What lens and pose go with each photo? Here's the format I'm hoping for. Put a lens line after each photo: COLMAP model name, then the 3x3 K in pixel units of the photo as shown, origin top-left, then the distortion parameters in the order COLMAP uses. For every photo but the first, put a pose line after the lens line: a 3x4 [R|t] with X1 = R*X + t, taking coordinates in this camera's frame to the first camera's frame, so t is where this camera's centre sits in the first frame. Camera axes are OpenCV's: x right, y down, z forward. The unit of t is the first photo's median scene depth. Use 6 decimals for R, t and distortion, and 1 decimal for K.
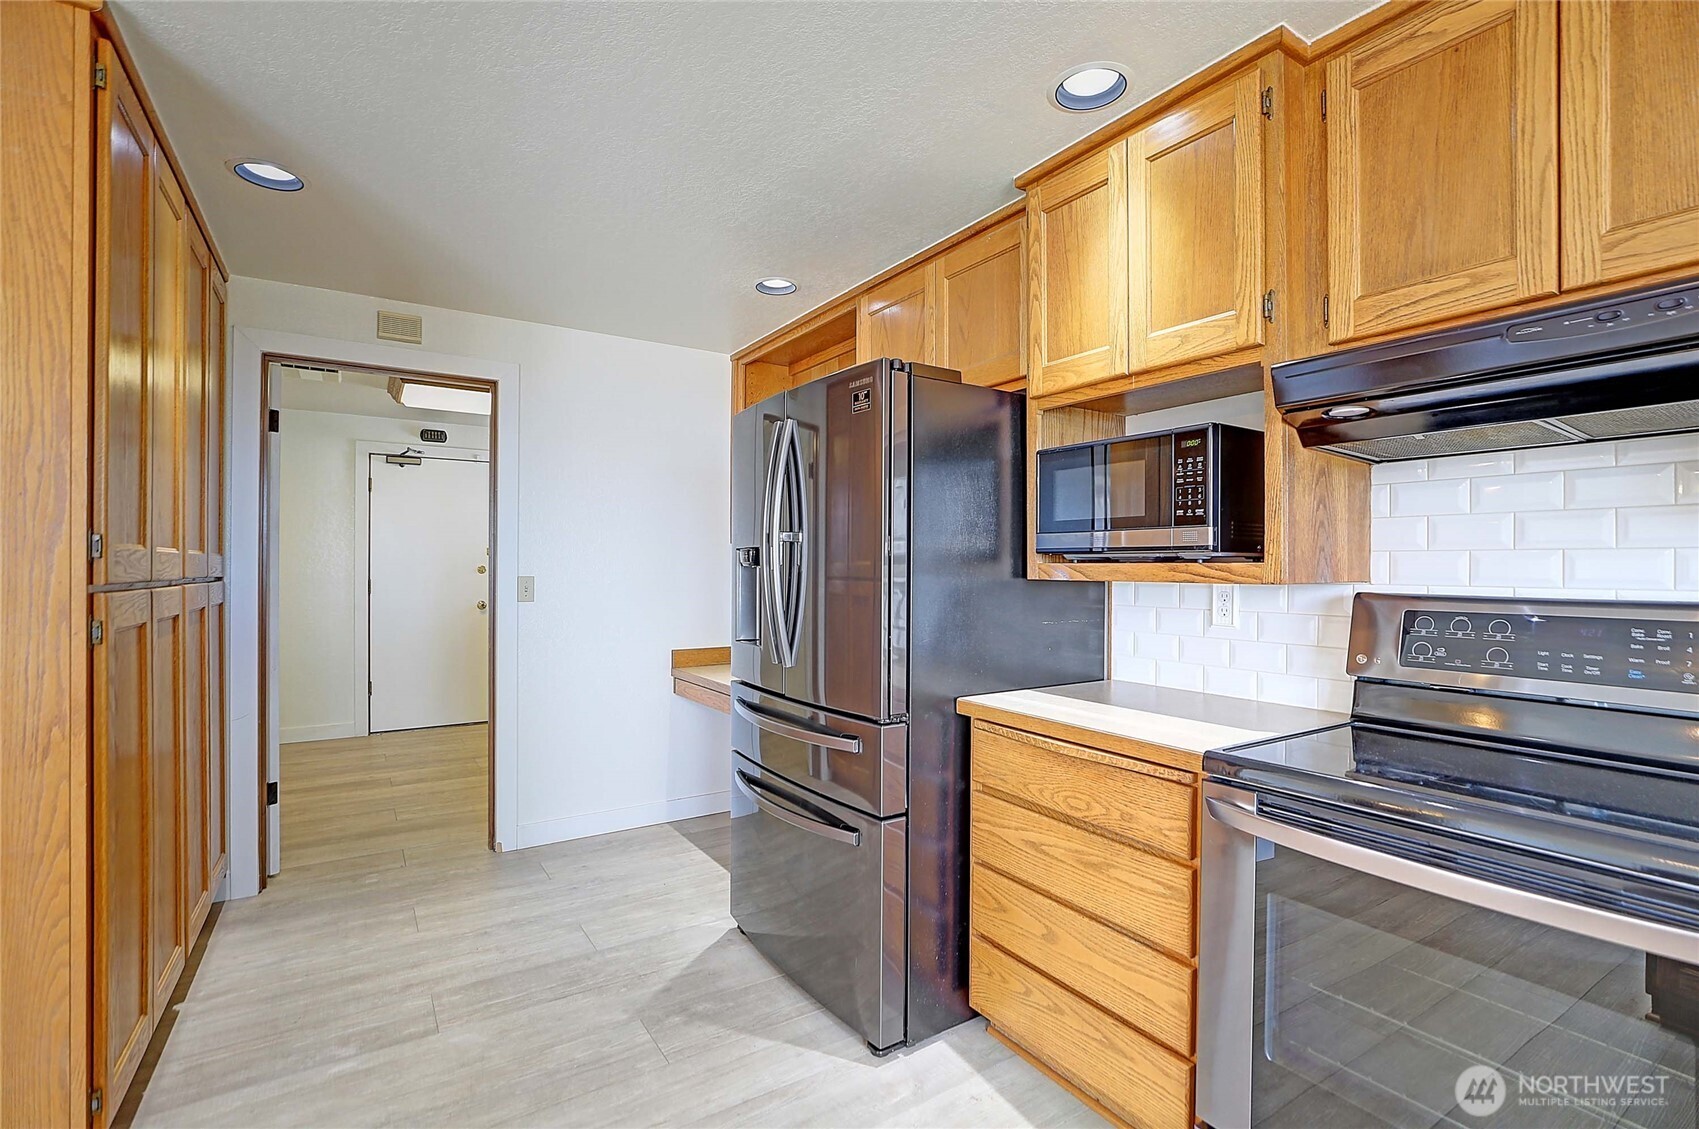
lens RADIAL K [[779.7, 0, 870.4], [0, 779.7, 564.9], [0, 0, 1]] dist [-0.041070, 0.015436]
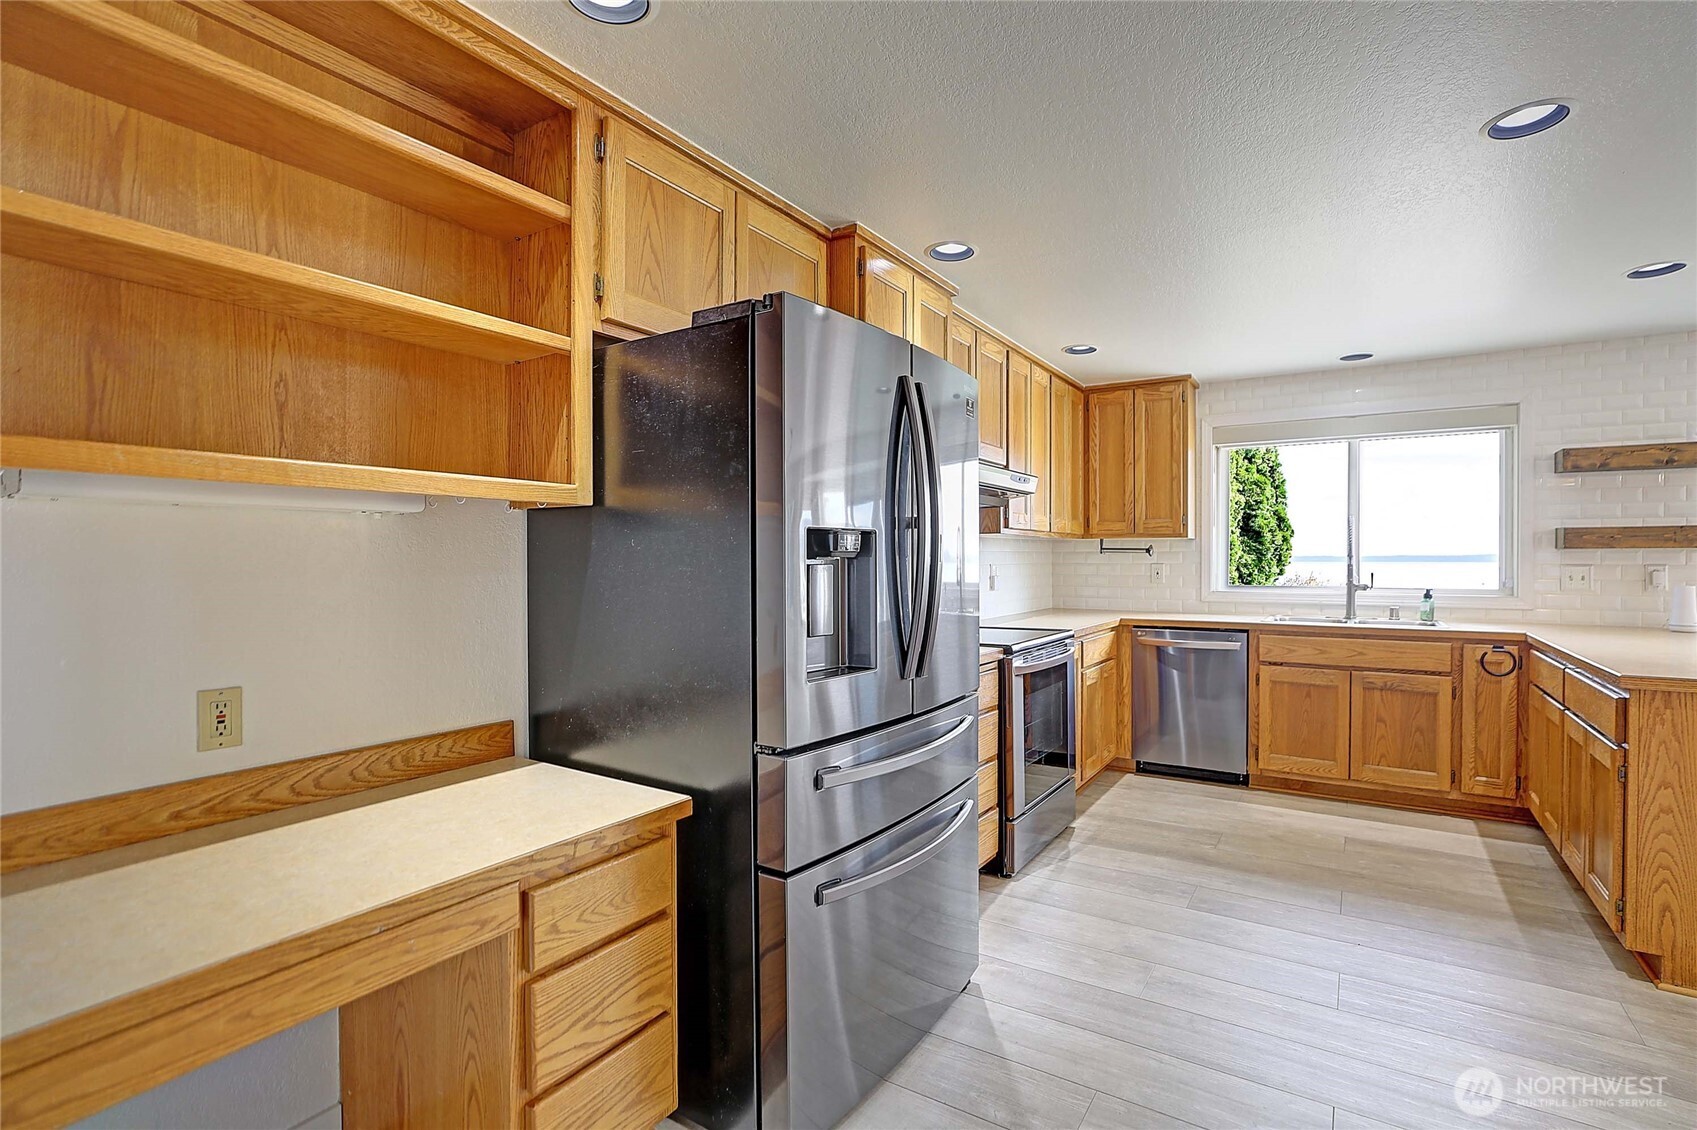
lens RADIAL K [[778.8, 0, 869.4], [0, 778.8, 565.4], [0, 0, 1]] dist [-0.041070, 0.015436]
pose [[-0.405231, -0.008670, 0.914173, -1.056843], [-0.000972, 0.999959, 0.009053, 0.003908], [-0.914214, 0.002780, -0.405223, 1.729293]]
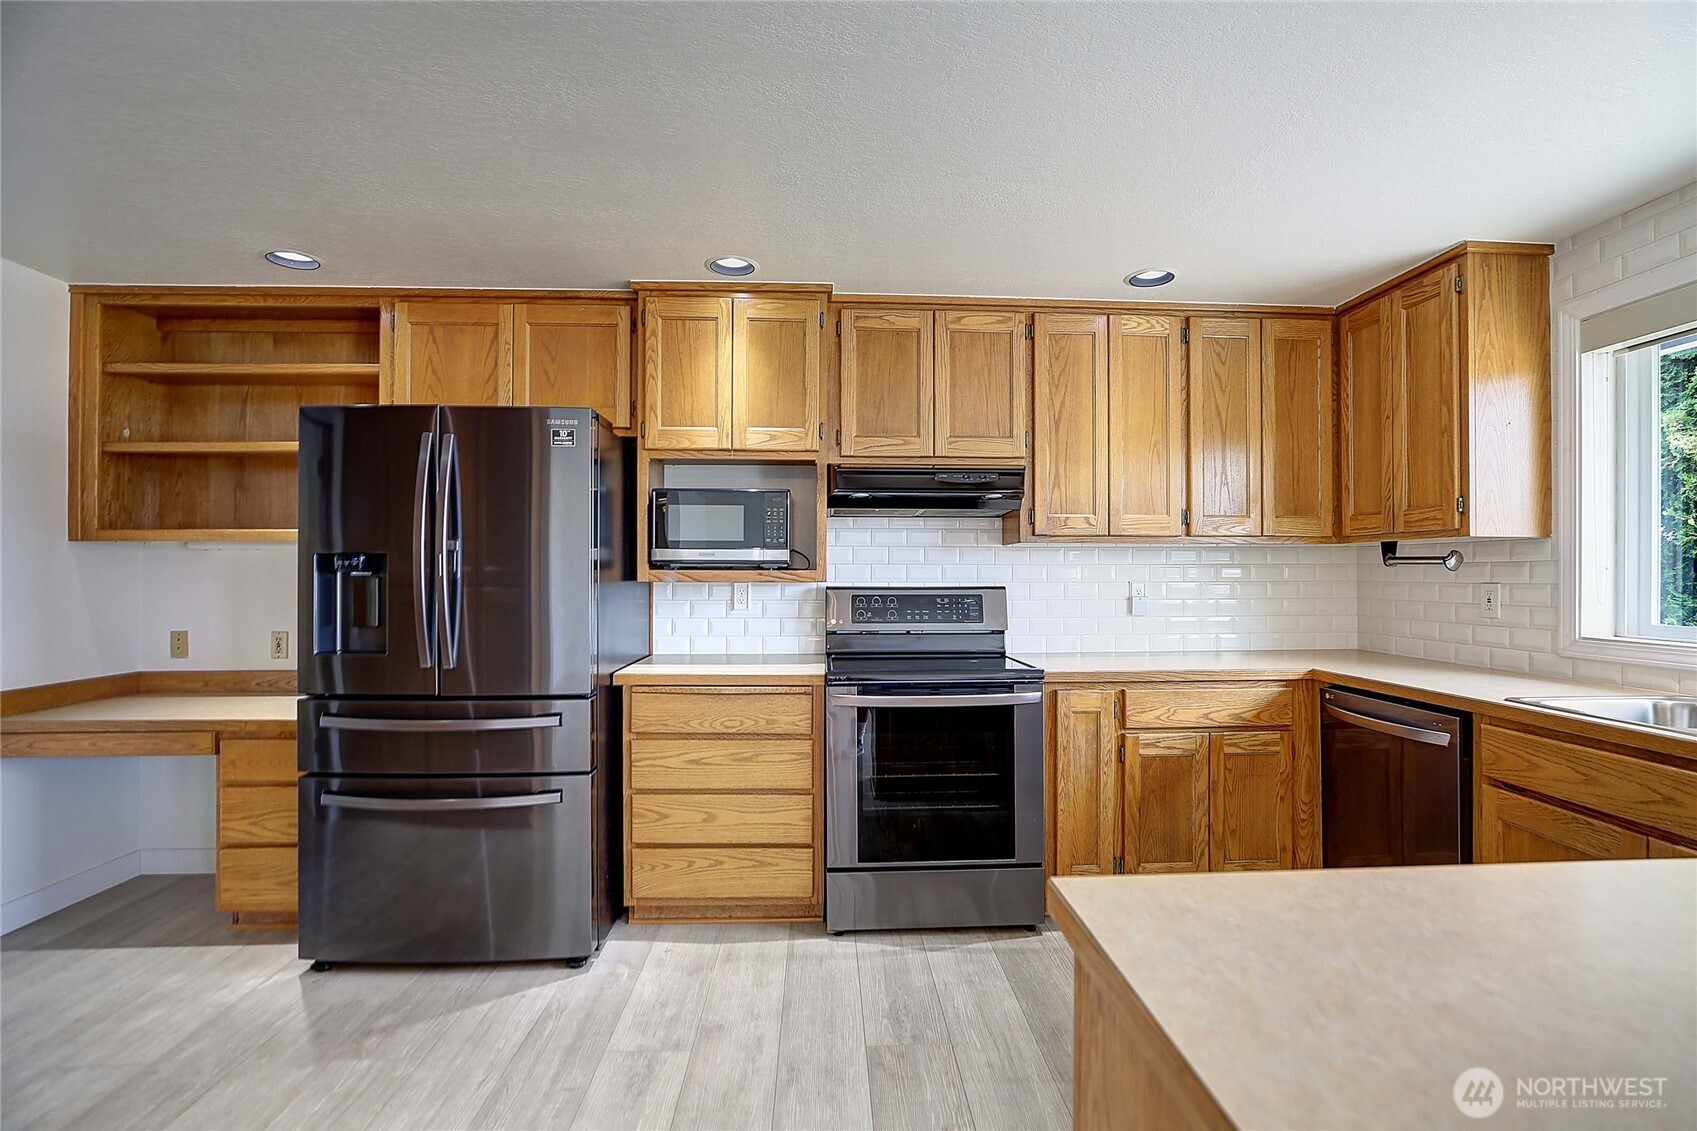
lens RADIAL K [[778.8, 0, 869.4], [0, 778.8, 565.9], [0, 0, 1]] dist [-0.041070, 0.015436]
pose [[0.500512, 0.005868, 0.865710, -0.902852], [-0.001375, 0.999981, -0.005983, -0.002256], [-0.865728, 0.001804, 0.500511, -0.027575]]
